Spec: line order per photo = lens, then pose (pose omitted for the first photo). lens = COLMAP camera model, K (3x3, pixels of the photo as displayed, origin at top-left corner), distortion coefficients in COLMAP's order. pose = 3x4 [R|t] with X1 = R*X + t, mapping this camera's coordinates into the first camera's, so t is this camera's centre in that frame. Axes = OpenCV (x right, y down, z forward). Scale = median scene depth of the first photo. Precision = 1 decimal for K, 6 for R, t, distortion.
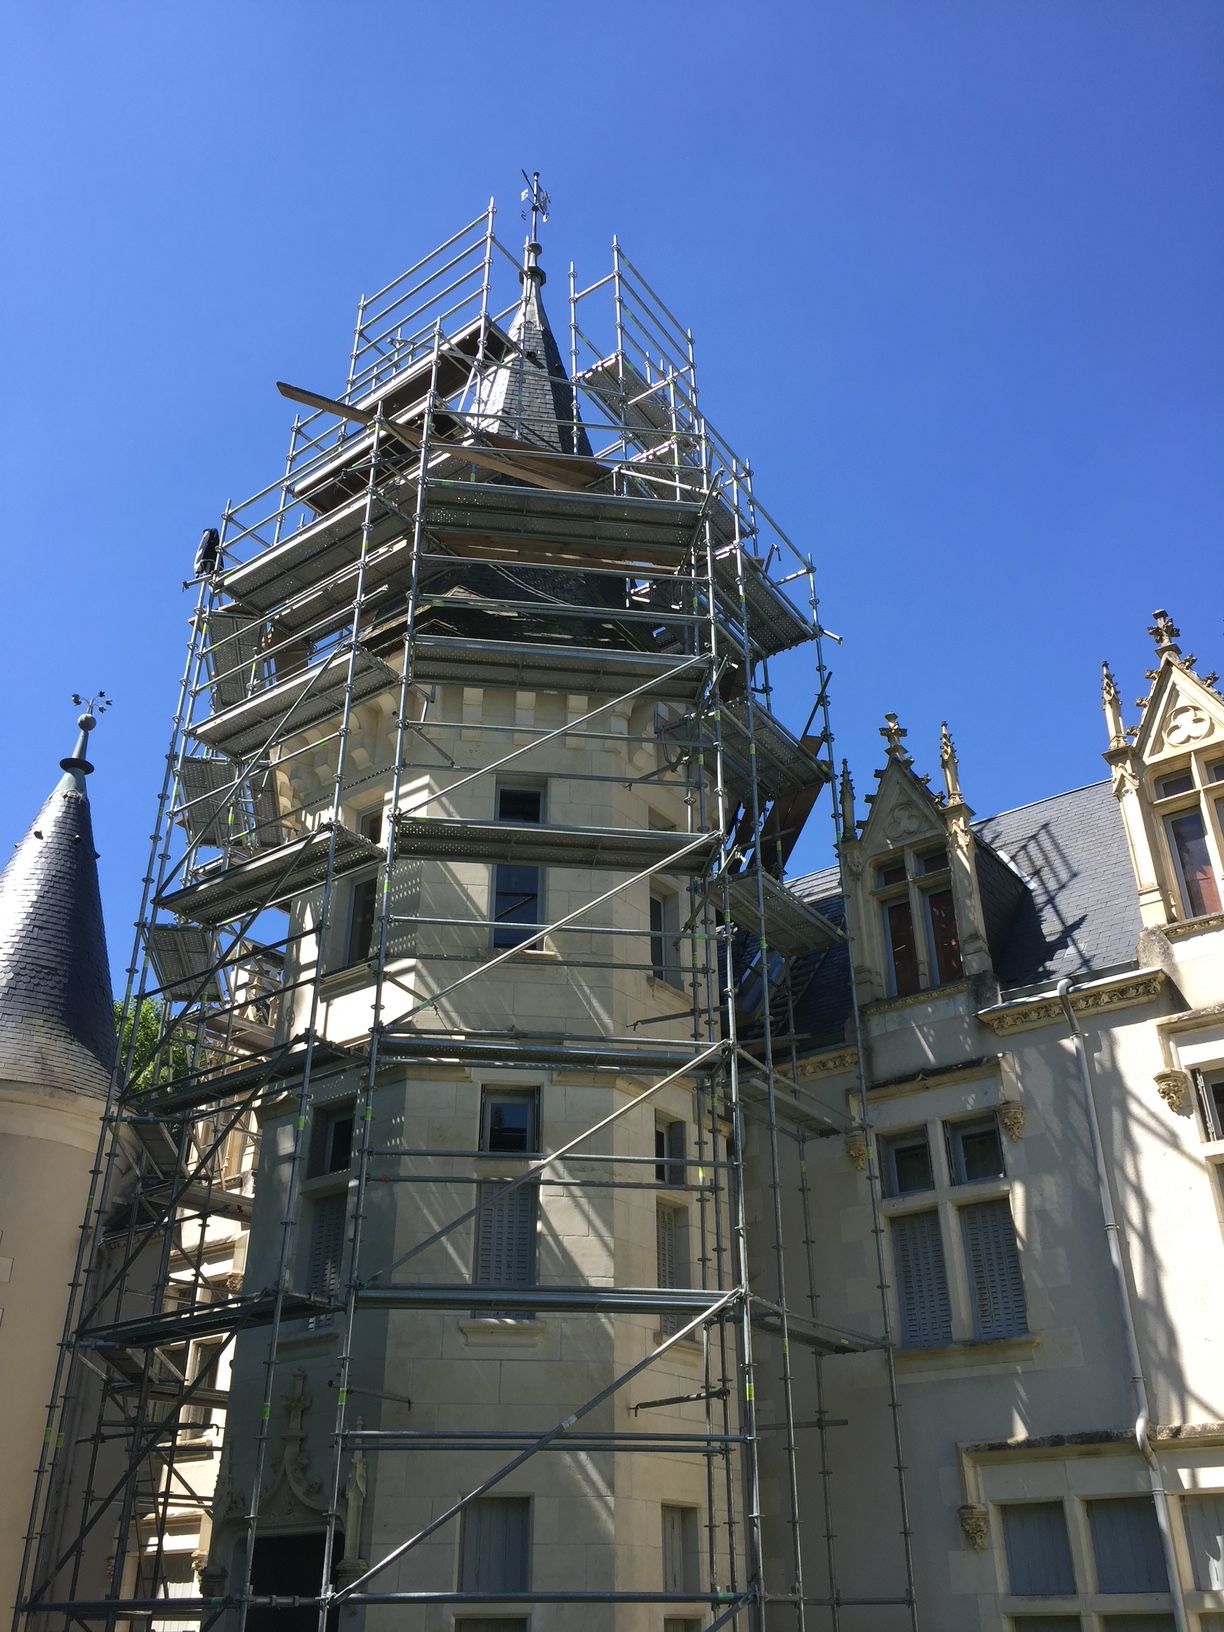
lens RADIAL K [[1372.4, 0, 629.5], [0, 1372.4, 789.7], [0, 0, 1]] dist [0.078174, -0.100590]
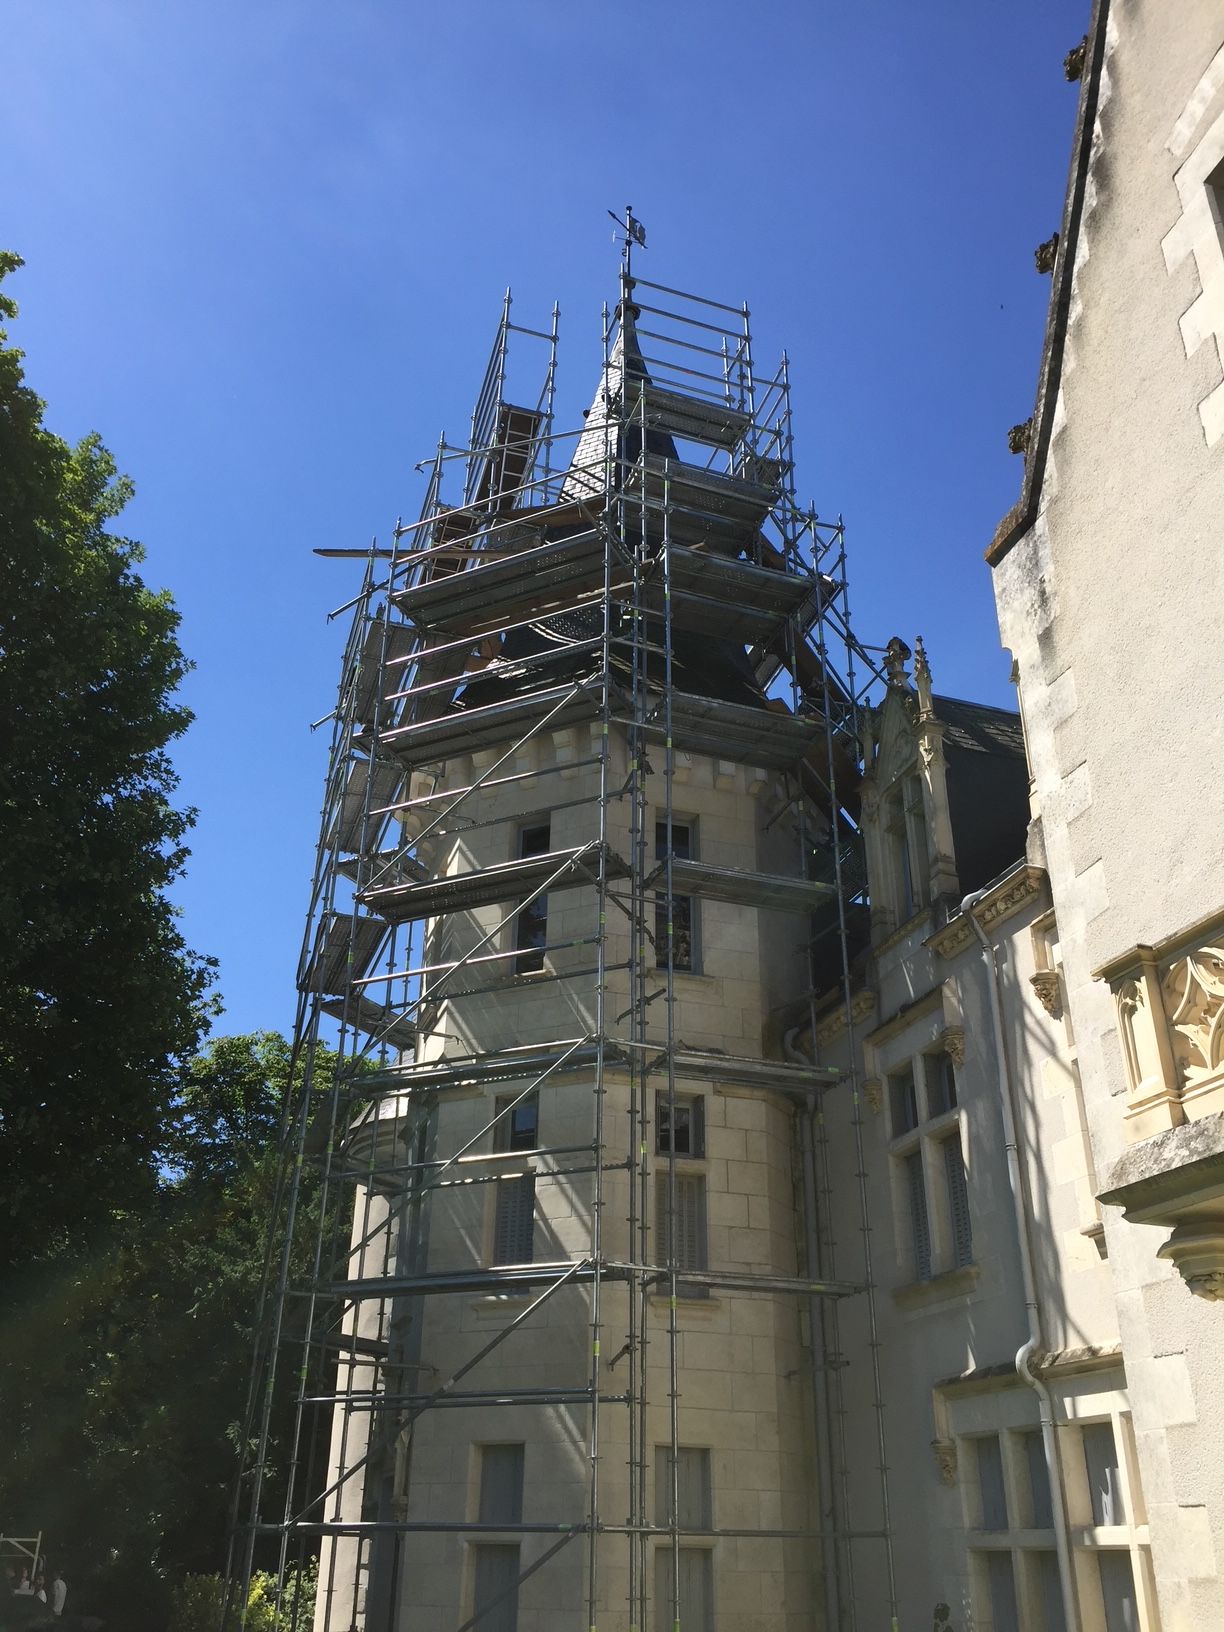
lens RADIAL K [[1372.4, 0, 629.5], [0, 1372.4, 789.7], [0, 0, 1]] dist [0.078174, -0.100590]
pose [[0.818292, -0.262183, -0.511525, 0.642920], [0.282650, 0.958427, -0.039085, 0.040964], [0.500507, -0.112600, 0.858379, 0.081166]]
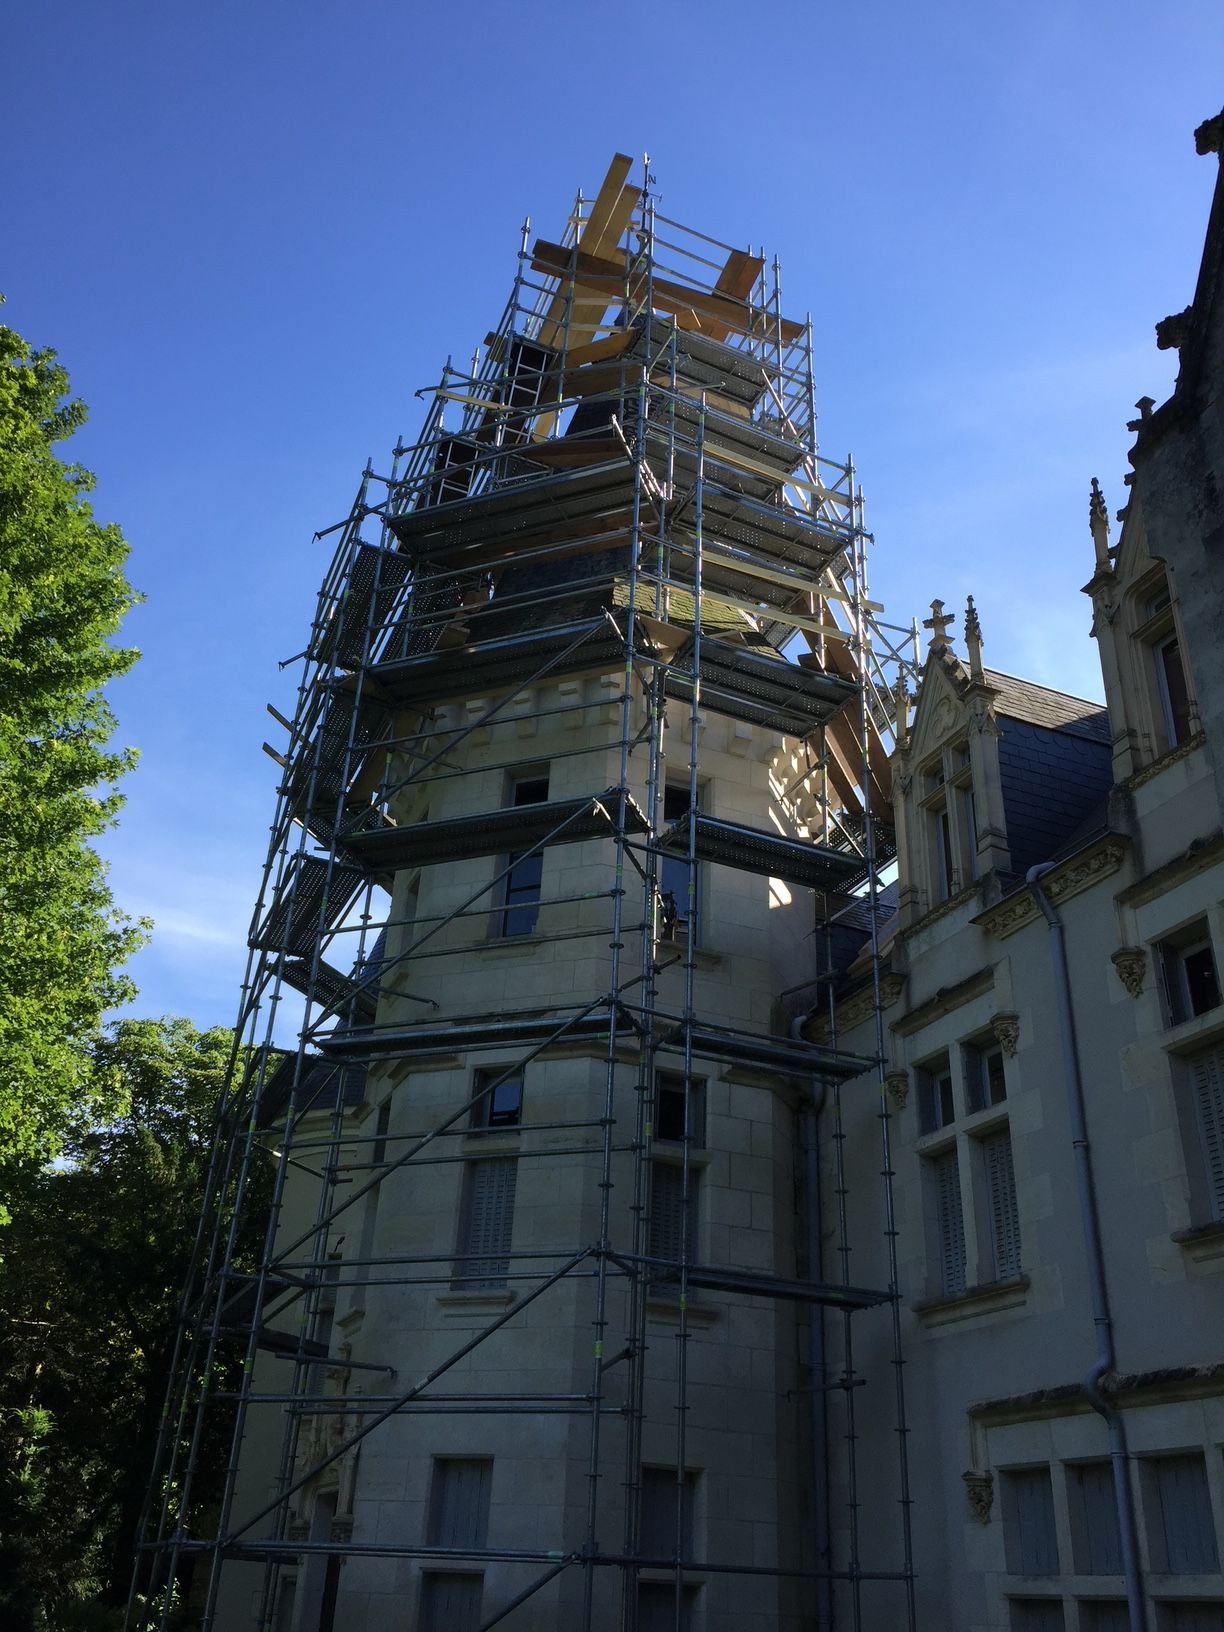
lens RADIAL K [[1372.4, 0, 629.5], [0, 1372.4, 789.7], [0, 0, 1]] dist [0.078174, -0.100590]
pose [[0.866240, -0.215864, -0.450589, 0.505013], [0.219593, 0.974566, -0.044728, 0.077445], [0.448783, -0.060201, 0.891611, 0.129065]]
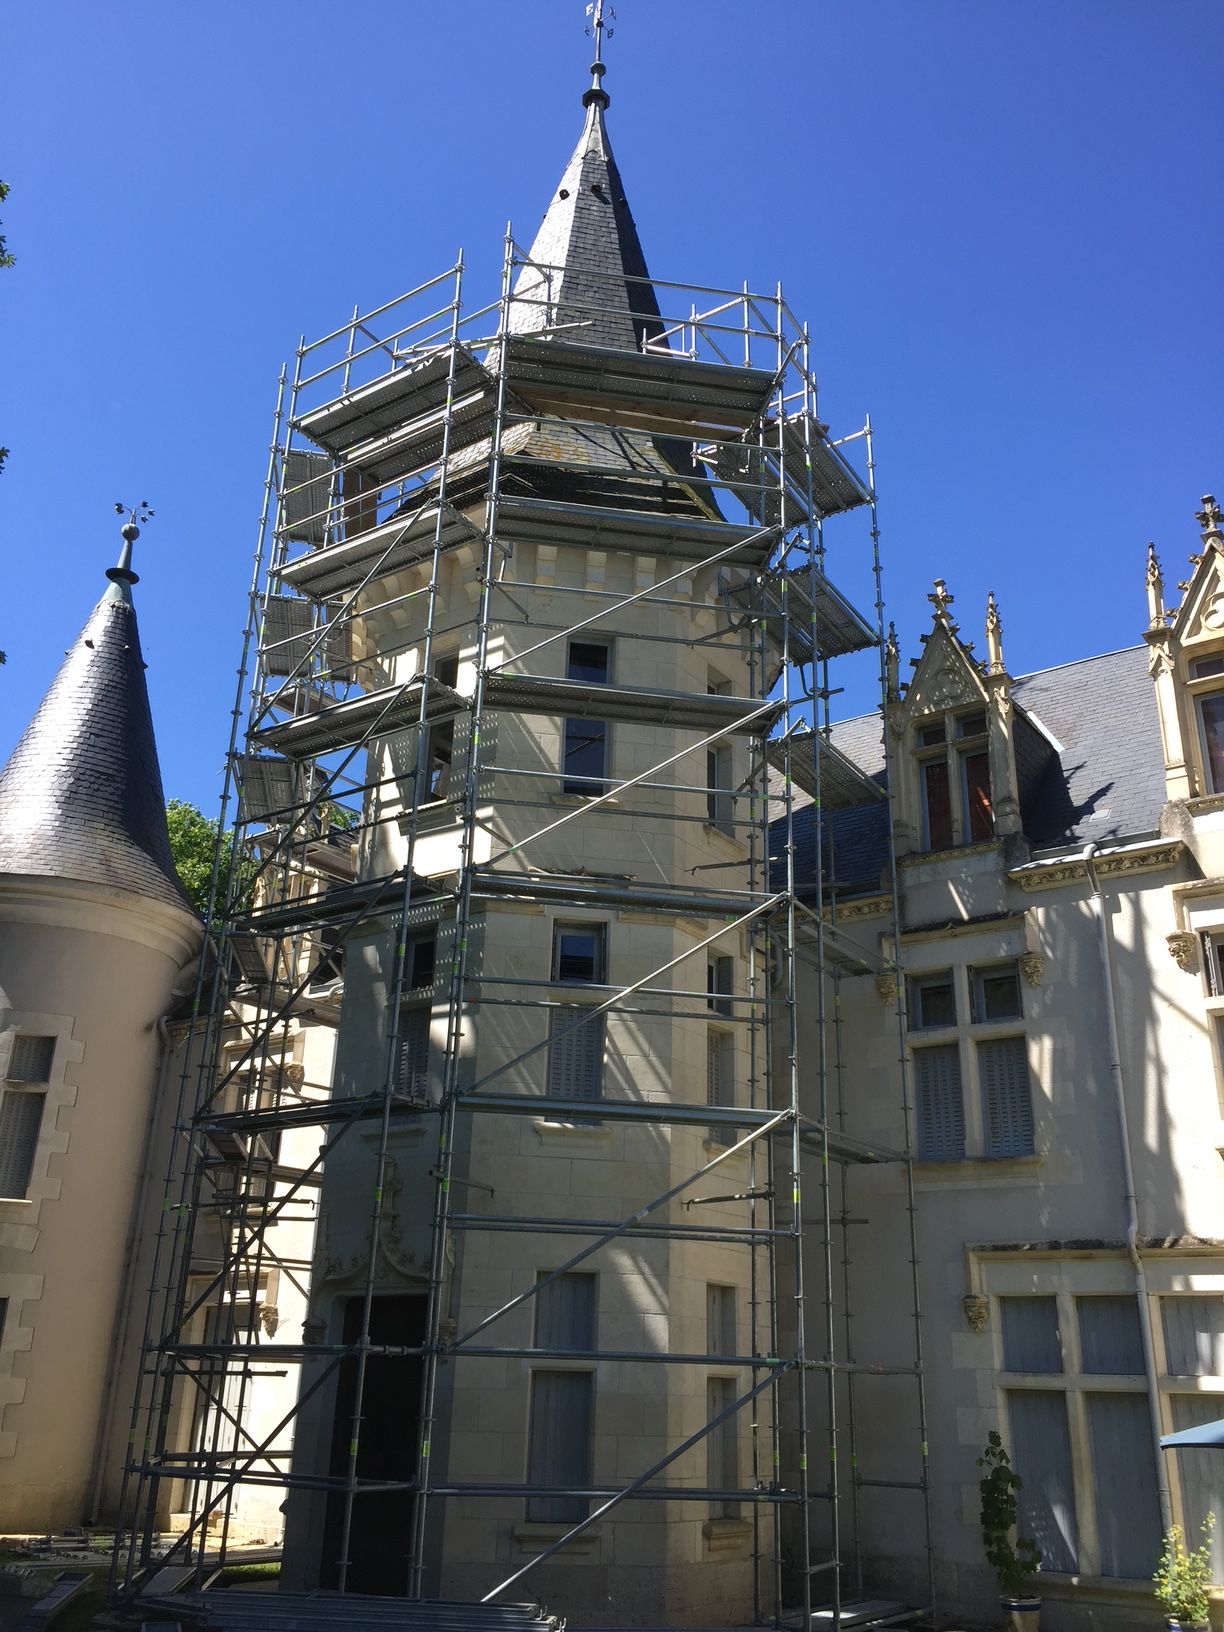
lens RADIAL K [[1392.9, 0, 616.4], [0, 1392.9, 769.2], [0, 0, 1]] dist [0.049030, -0.011714]
pose [[0.999128, 0.041403, 0.005316, -0.068785], [-0.041743, 0.990672, 0.129720, -0.050853], [0.000105, -0.129828, 0.991536, -0.087865]]
